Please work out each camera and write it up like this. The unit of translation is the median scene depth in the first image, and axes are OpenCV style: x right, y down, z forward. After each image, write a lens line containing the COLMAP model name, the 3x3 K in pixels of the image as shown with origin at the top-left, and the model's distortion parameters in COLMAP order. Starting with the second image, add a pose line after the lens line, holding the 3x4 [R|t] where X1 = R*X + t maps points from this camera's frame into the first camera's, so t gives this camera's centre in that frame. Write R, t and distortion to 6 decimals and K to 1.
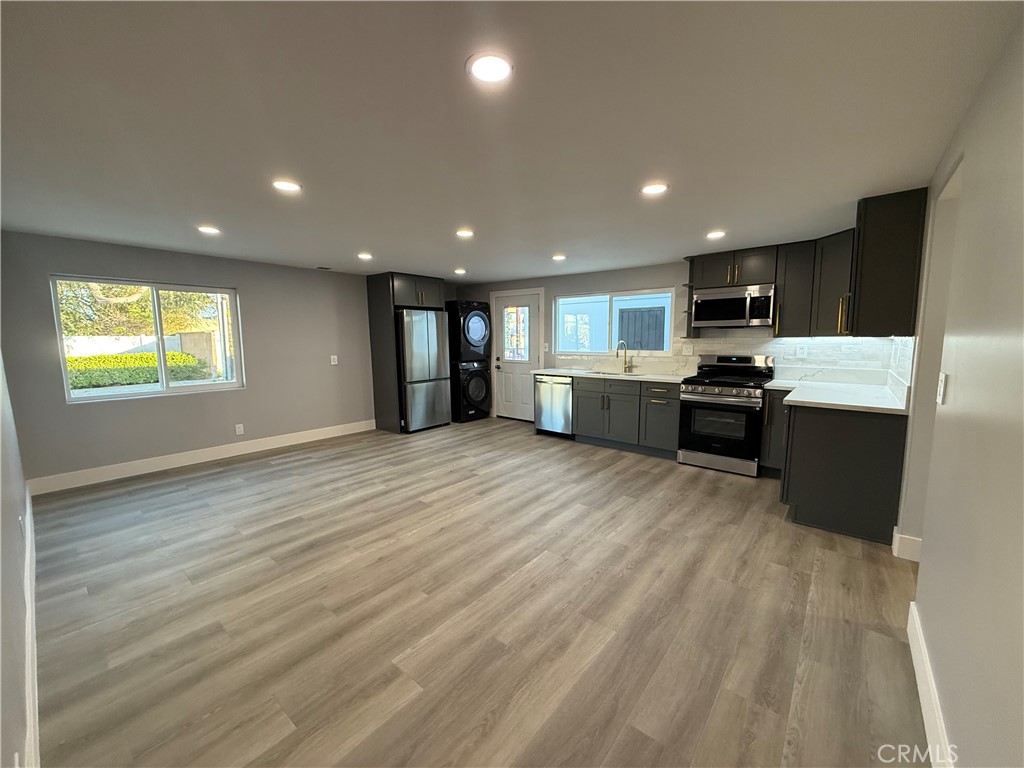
lens RADIAL K [[407.7, 0, 512.0], [0, 407.7, 384.0], [0, 0, 1]] dist [-0.000420, 0.000021]
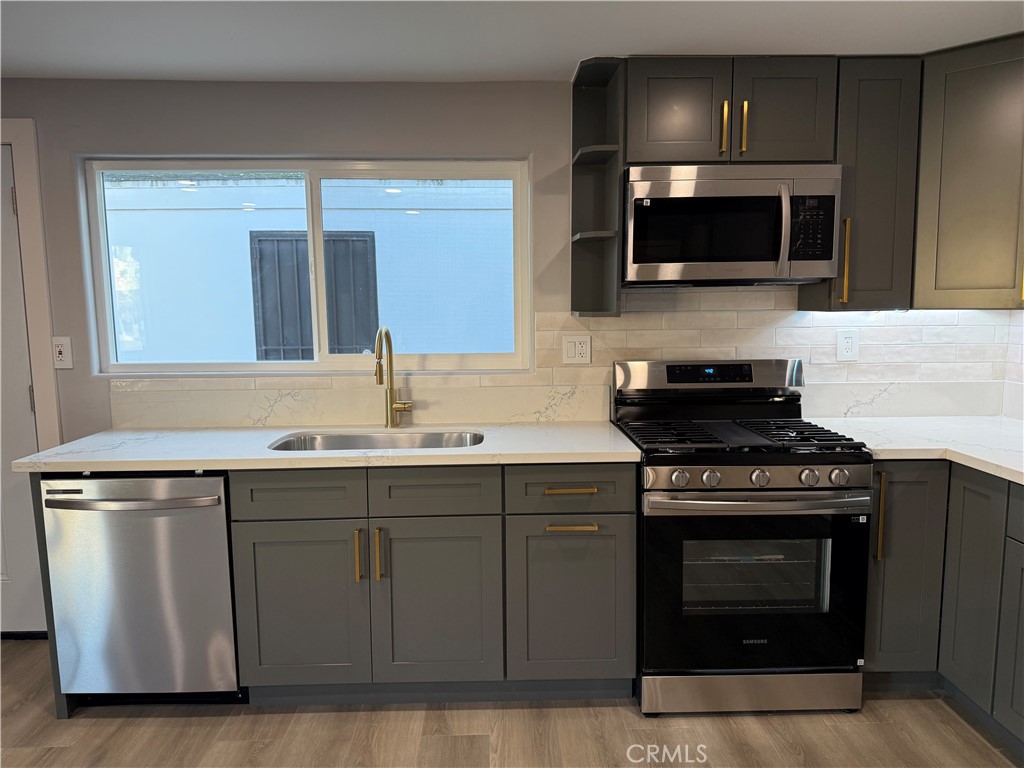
lens RADIAL K [[712.7, 0, 512.0], [0, 712.7, 384.0], [0, 0, 1]] dist [0.046648, -0.058029]
pose [[0.746393, -0.081912, 0.660445, -0.011530], [0.080934, 0.996203, 0.032088, -0.087444], [-0.660566, 0.029502, 0.750188, 0.662082]]
